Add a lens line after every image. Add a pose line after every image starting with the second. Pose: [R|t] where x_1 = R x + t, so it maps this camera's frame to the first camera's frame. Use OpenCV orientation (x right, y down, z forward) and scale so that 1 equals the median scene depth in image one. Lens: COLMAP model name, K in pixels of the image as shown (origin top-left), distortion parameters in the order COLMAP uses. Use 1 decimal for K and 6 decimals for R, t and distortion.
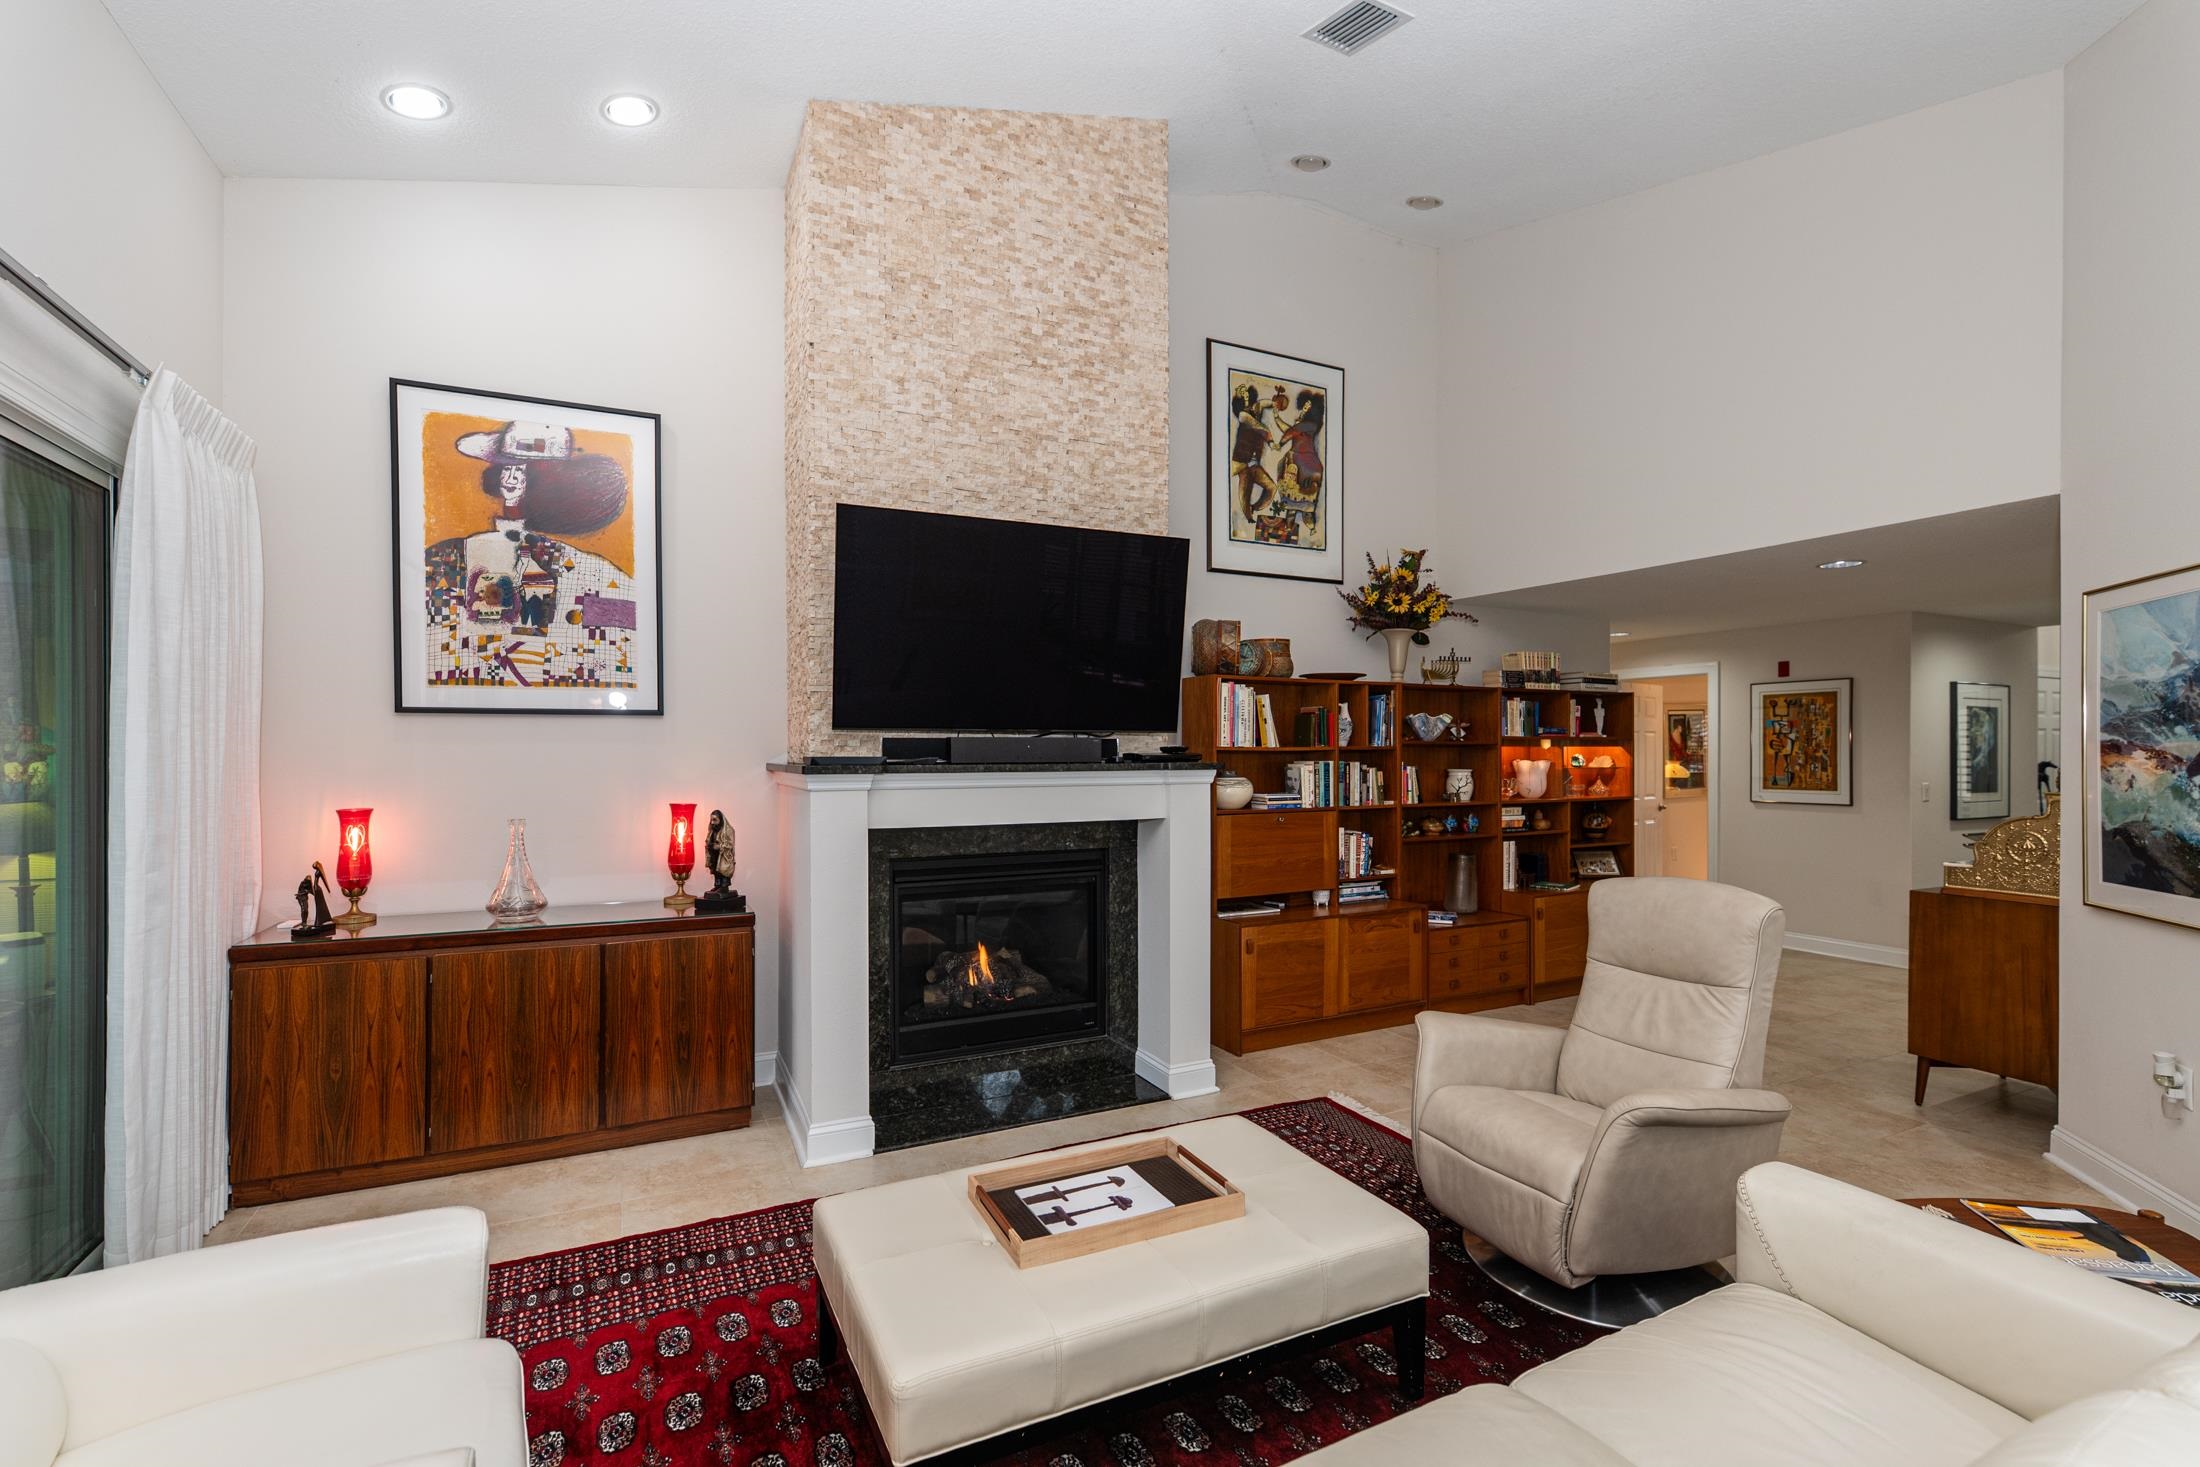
lens RADIAL K [[944.2, 0, 1096.5], [0, 944.2, 726.1], [0, 0, 1]] dist [0.001466, 0.000323]
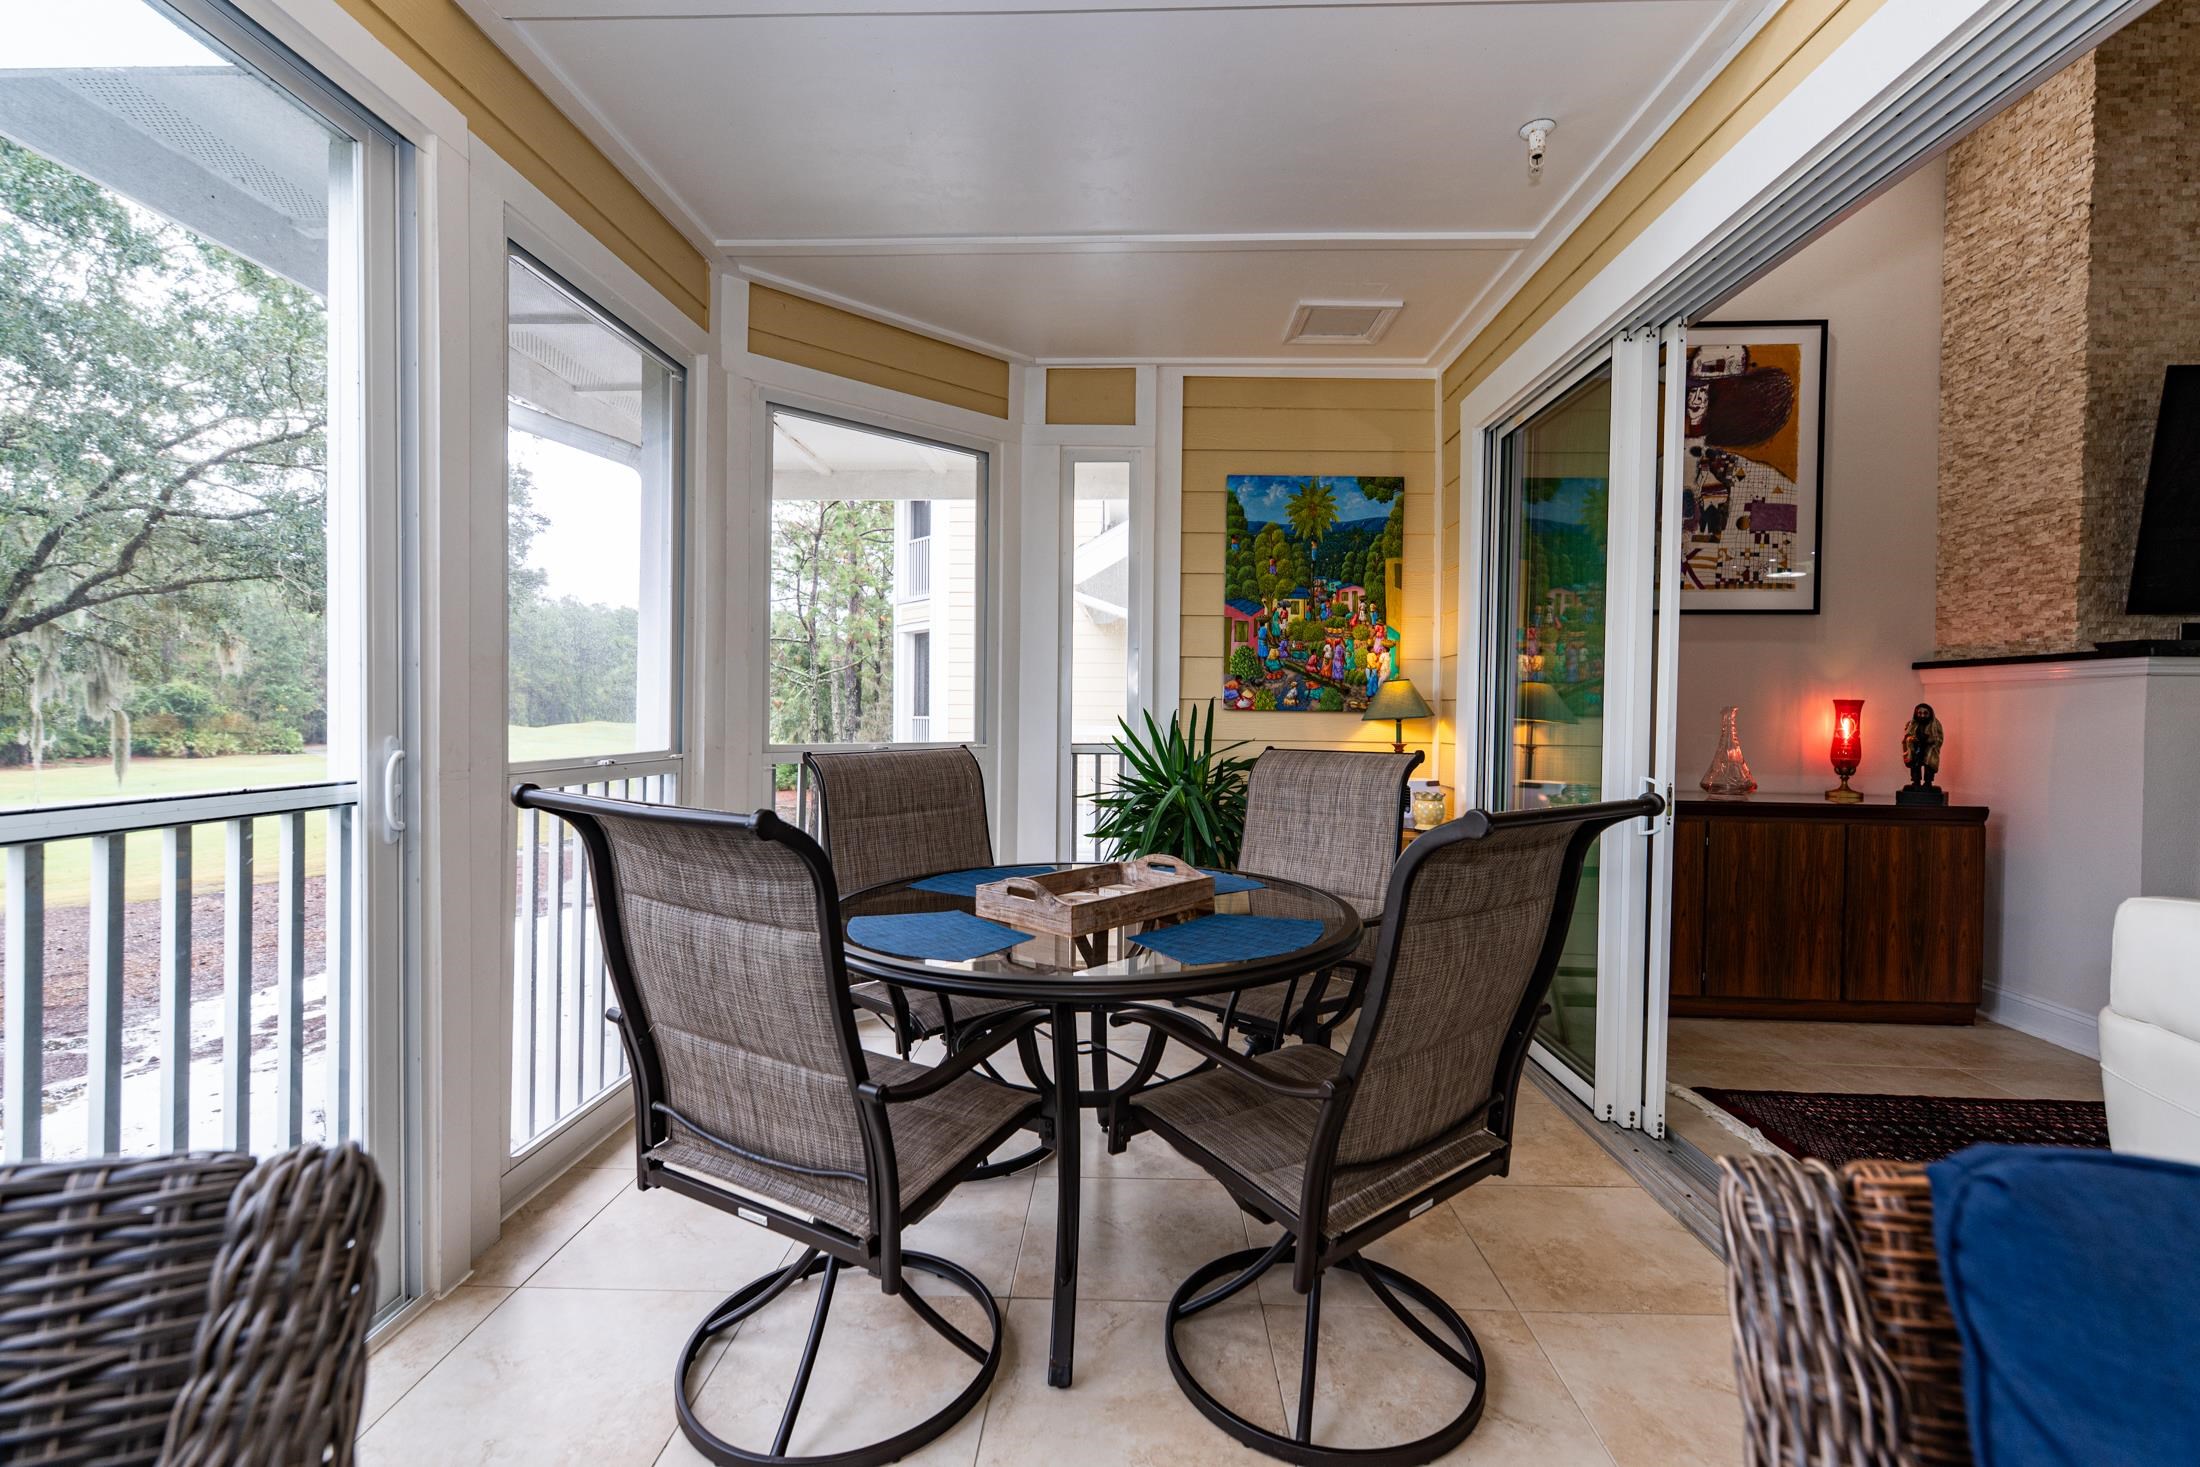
lens RADIAL K [[932.3, 0, 1101.9], [0, 932.3, 699.9], [0, 0, 1]] dist [-0.001104, -0.000242]
pose [[0.876825, 0.003313, -0.480798, -0.697725], [0.003042, 0.999918, 0.012439, 0.070807], [0.480799, -0.012370, 0.876743, -0.282420]]
